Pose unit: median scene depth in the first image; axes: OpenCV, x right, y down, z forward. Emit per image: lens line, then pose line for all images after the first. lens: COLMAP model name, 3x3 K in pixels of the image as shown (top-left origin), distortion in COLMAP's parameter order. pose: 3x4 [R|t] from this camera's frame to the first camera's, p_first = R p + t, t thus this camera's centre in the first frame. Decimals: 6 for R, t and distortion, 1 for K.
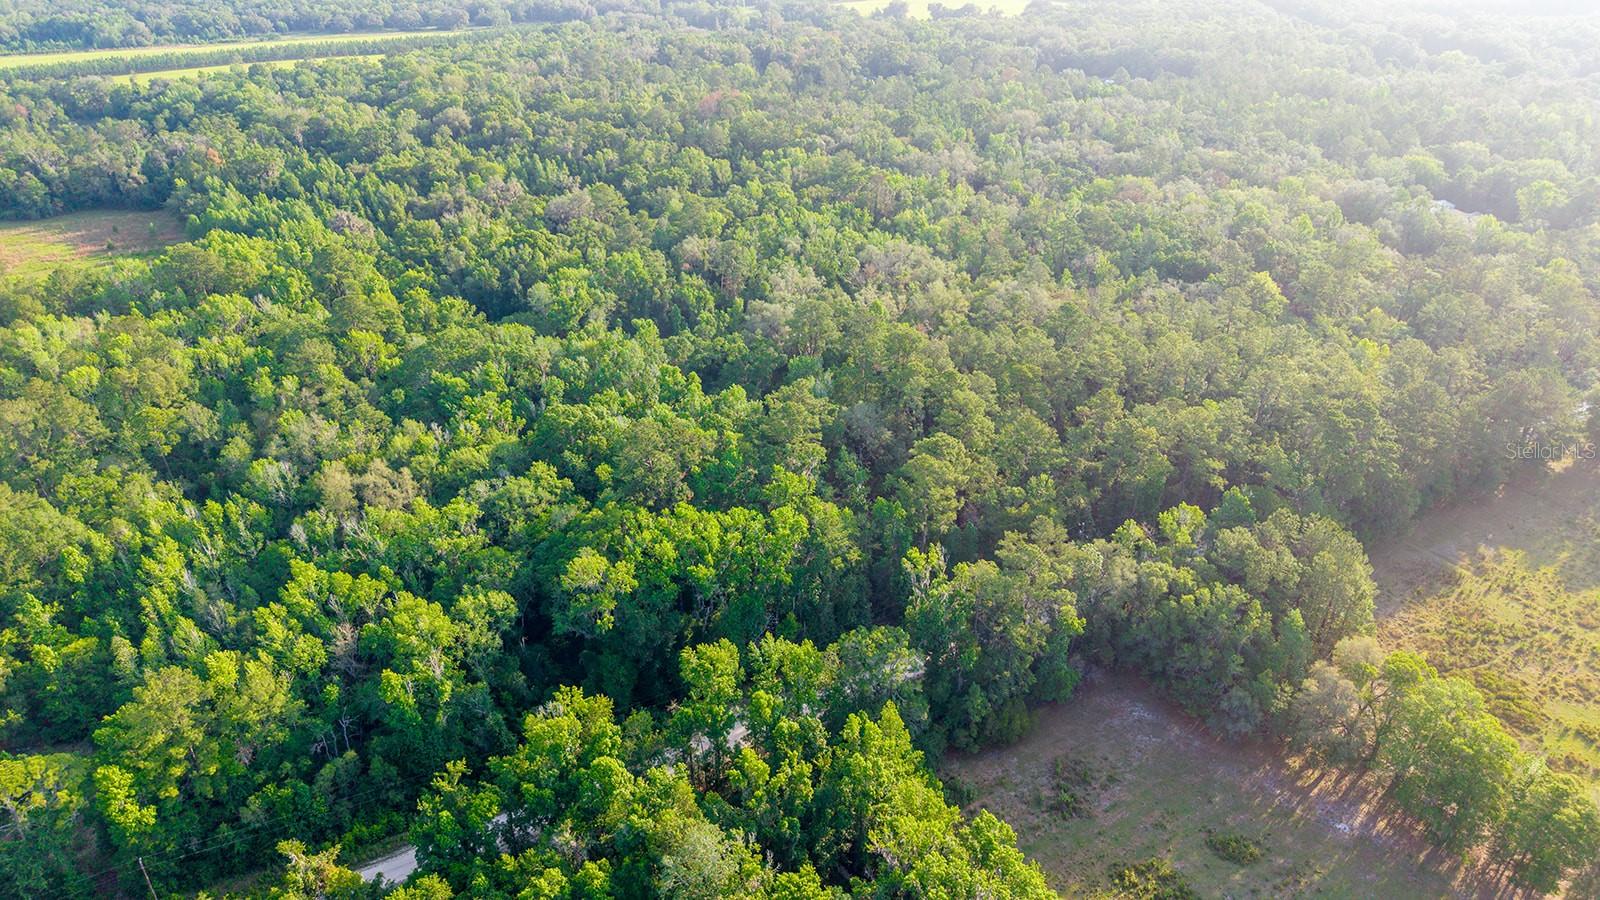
lens RADIAL K [[1071.2, 0, 800.1], [0, 1071.2, 451.3], [0, 0, 1]] dist [0.016741, -0.014204]
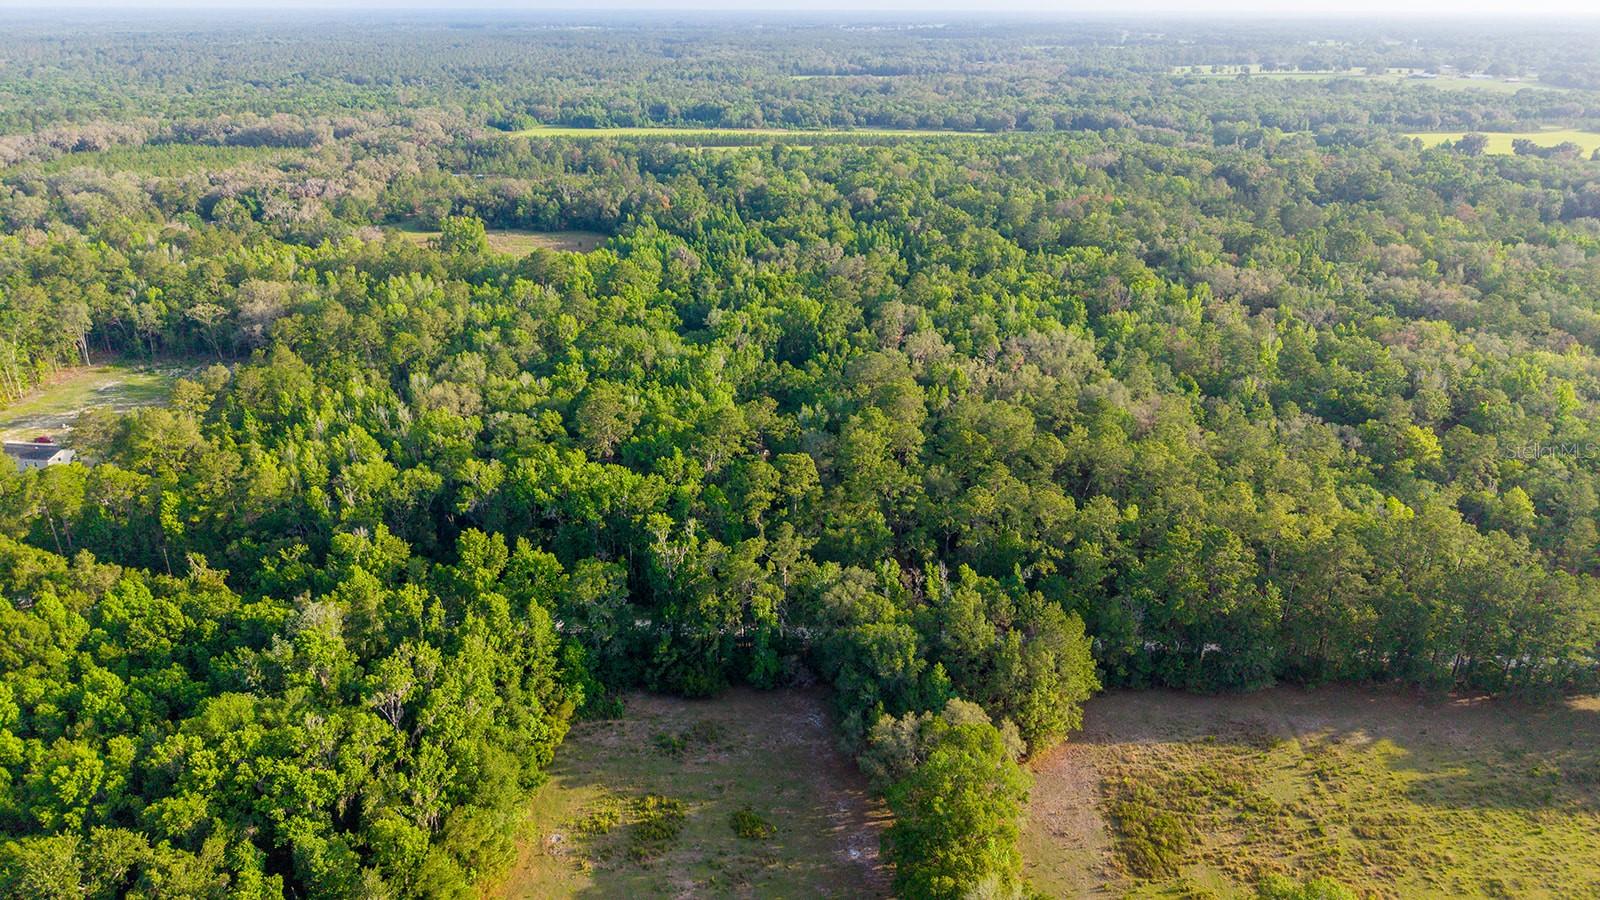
lens RADIAL K [[1071.2, 0, 803.0], [0, 1071.2, 449.6], [0, 0, 1]] dist [0.016741, -0.014204]
pose [[0.835372, 0.215455, -0.505699, 0.326303], [-0.263279, 0.964421, -0.024020, 0.002986], [0.482532, 0.153206, 0.862375, 0.004469]]
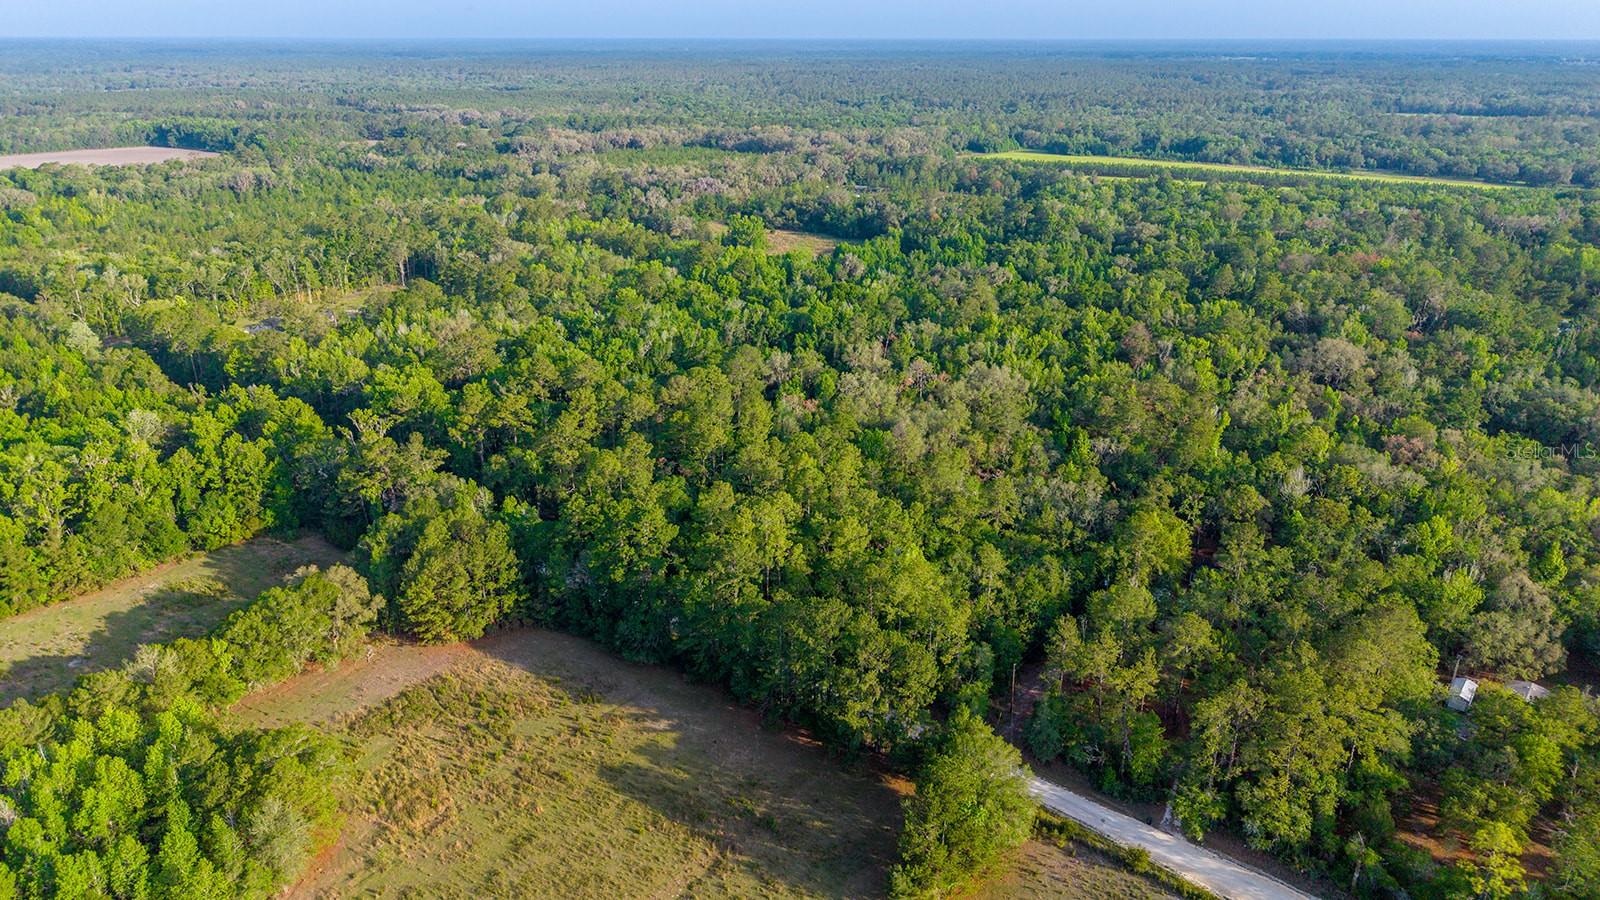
lens RADIAL K [[1071.2, 0, 801.9], [0, 1071.2, 453.8], [0, 0, 1]] dist [0.016741, -0.014204]
pose [[0.384803, 0.339827, -0.858163, 0.687149], [-0.436550, 0.886196, 0.155177, -0.149992], [0.813234, 0.314919, 0.489363, 0.292050]]
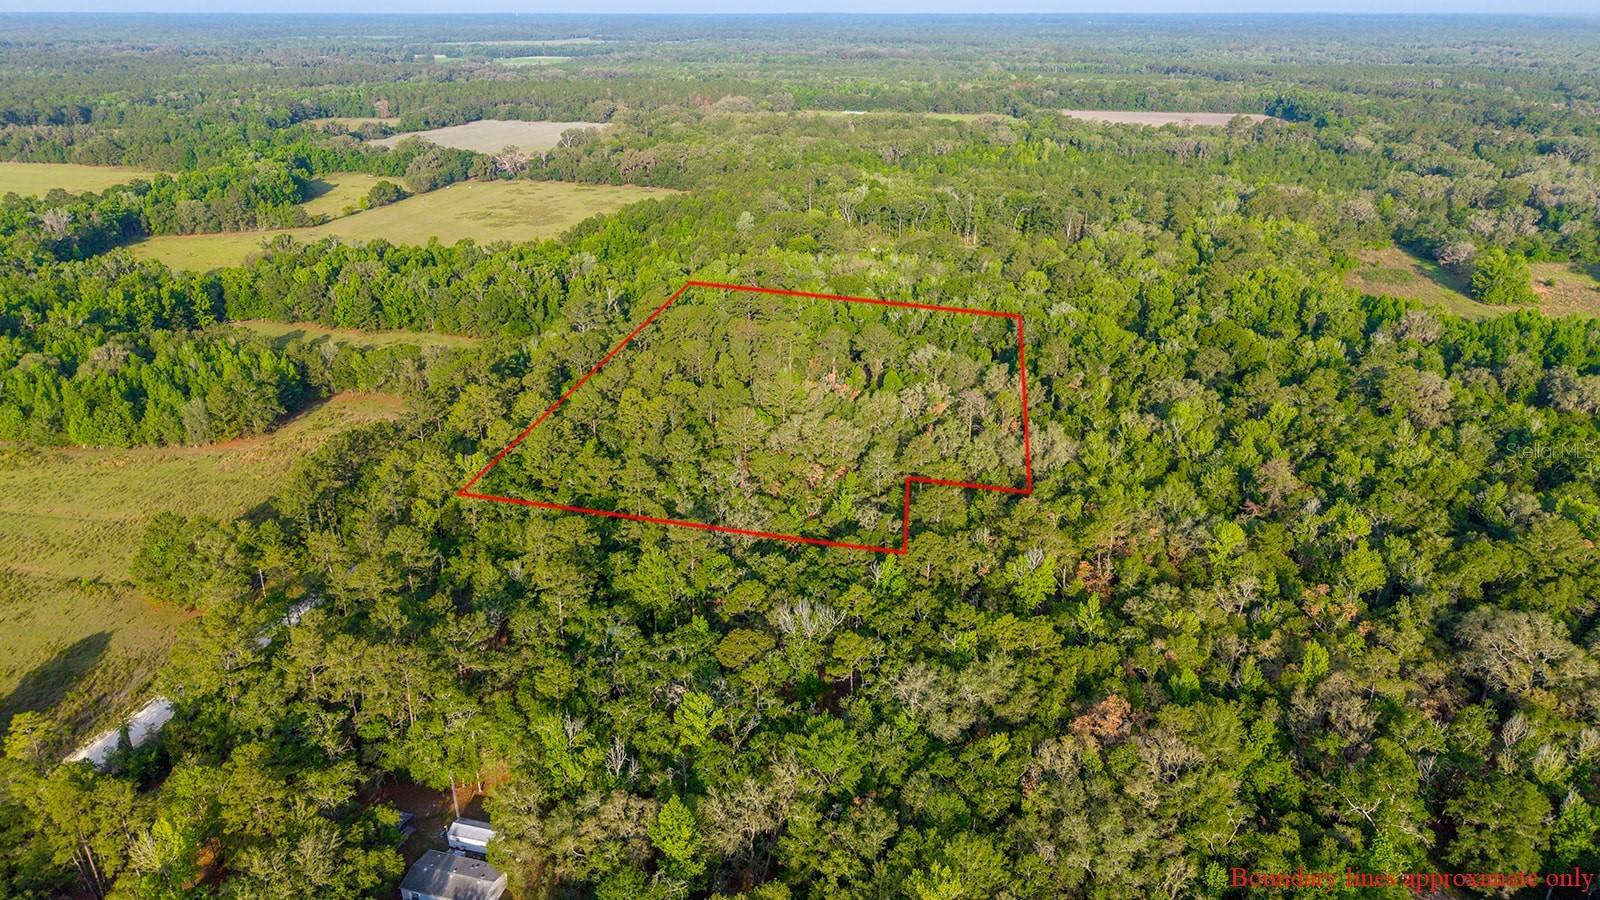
lens RADIAL K [[1071.2, 0, 800.1], [0, 1071.2, 446.3], [0, 0, 1]] dist [0.016741, -0.014204]
pose [[-0.677828, 0.281007, -0.679400, 0.574769], [-0.343305, 0.696179, 0.630457, -0.476163], [0.650147, 0.660583, -0.375419, 0.901016]]
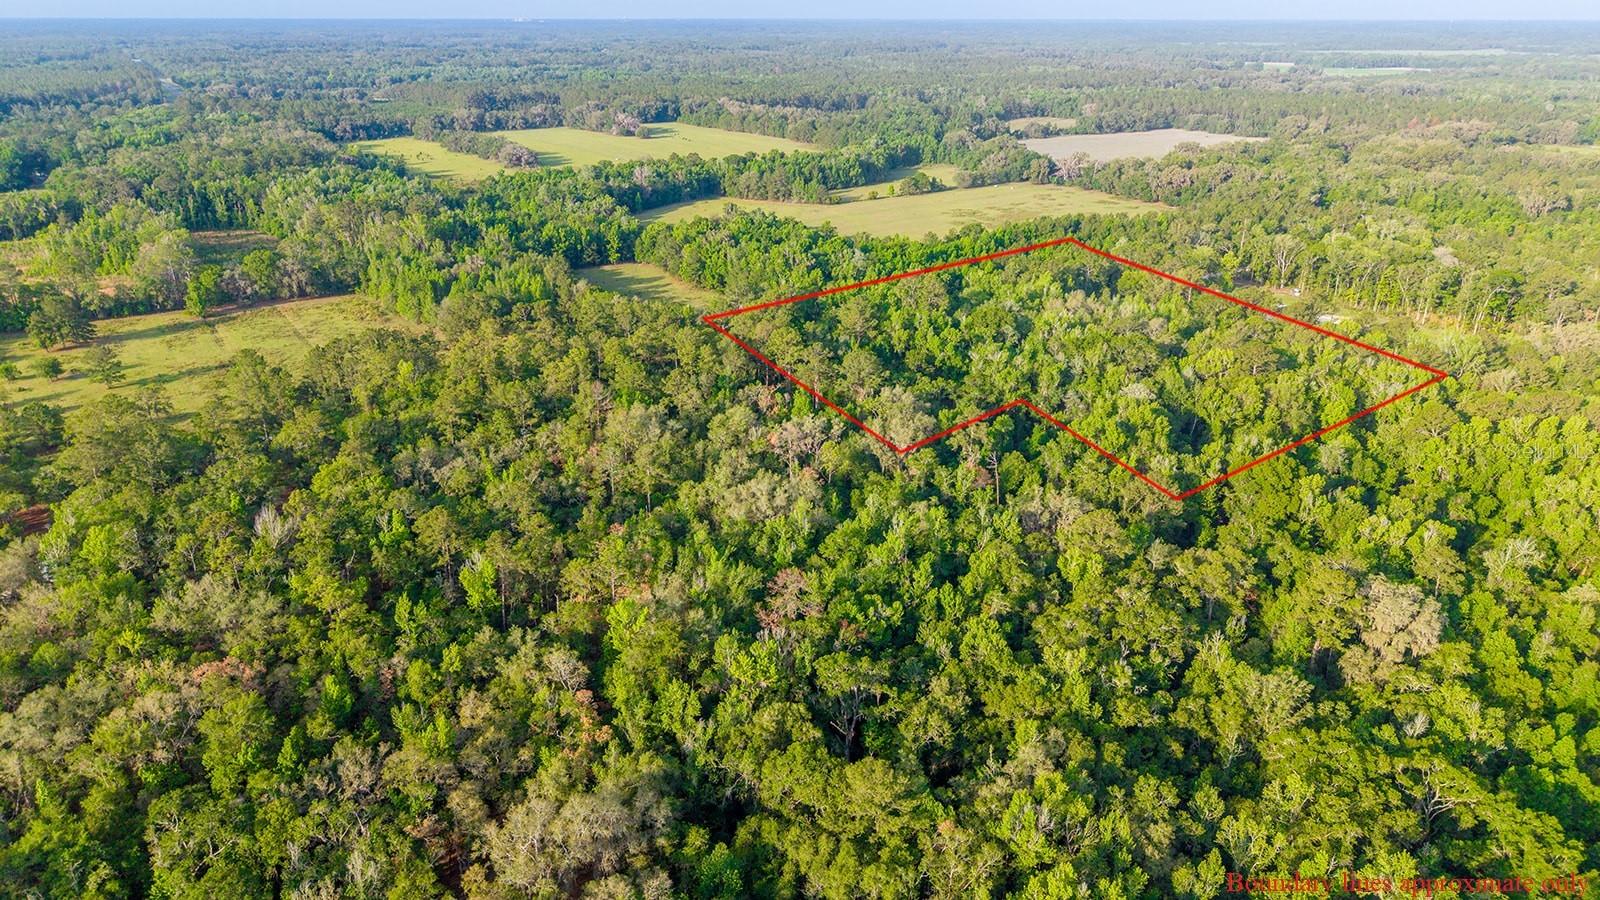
lens RADIAL K [[1071.2, 0, 800.1], [0, 1071.2, 452.5], [0, 0, 1]] dist [0.016741, -0.014204]
pose [[-0.999331, 0.016432, -0.032679, 0.072845], [-0.014611, 0.639719, 0.768470, -0.577015], [0.033533, 0.768433, -0.639050, 1.094243]]
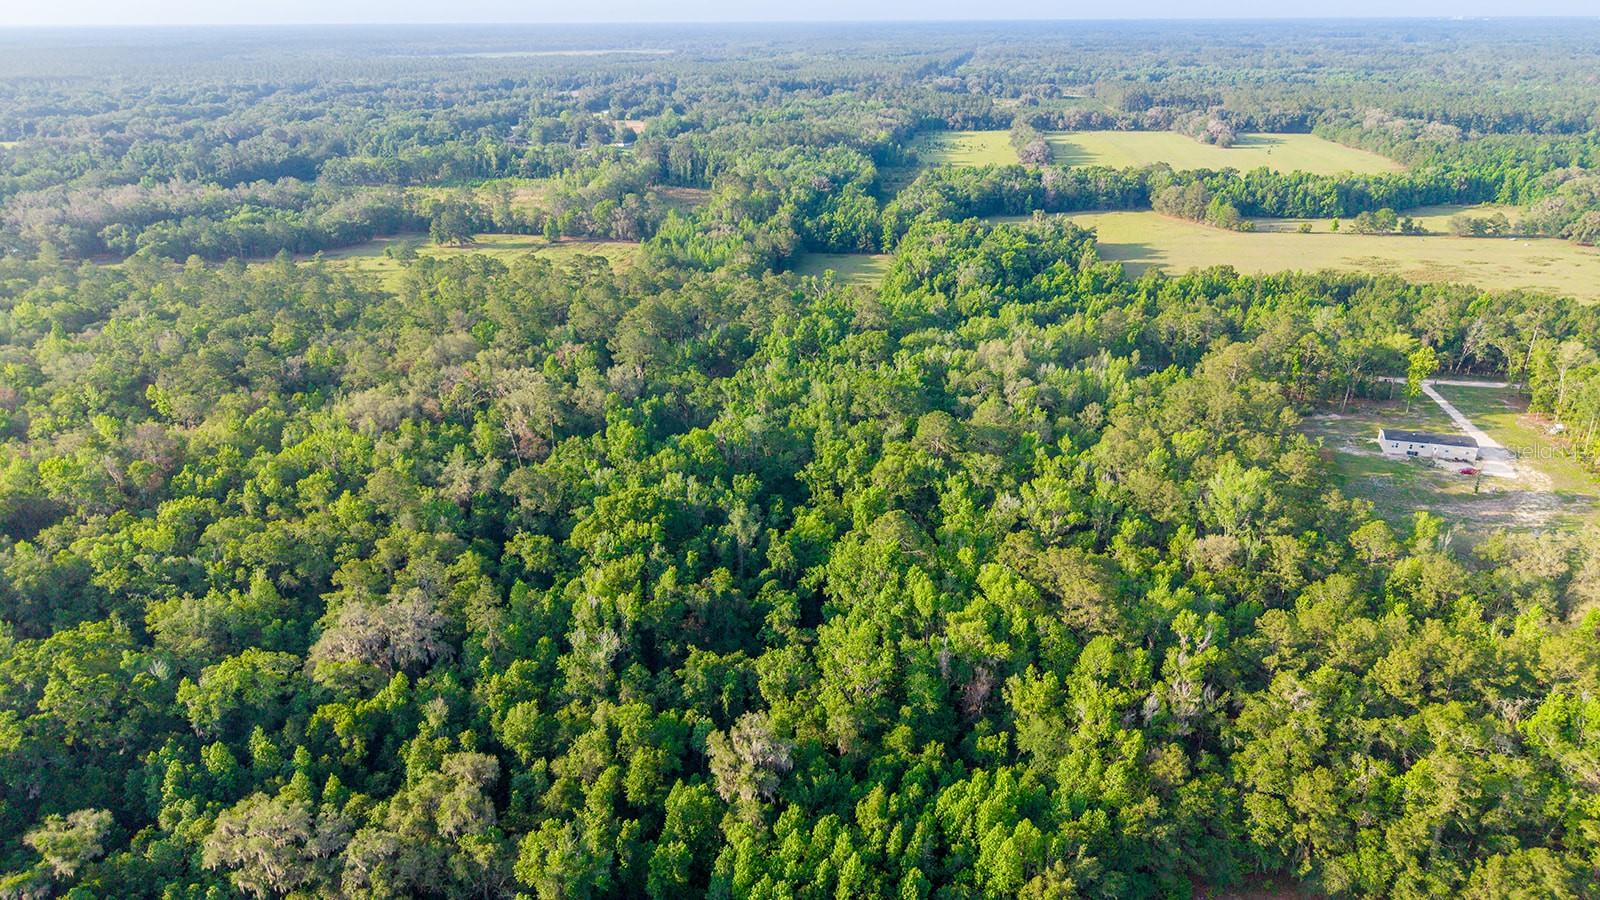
lens RADIAL K [[1071.2, 0, 801.1], [0, 1071.2, 450.6], [0, 0, 1]] dist [0.016741, -0.014204]
pose [[-0.739084, -0.246095, 0.627050, -0.565734], [0.323304, 0.687056, 0.650714, -0.477942], [-0.590956, 0.683660, -0.428229, 0.909728]]
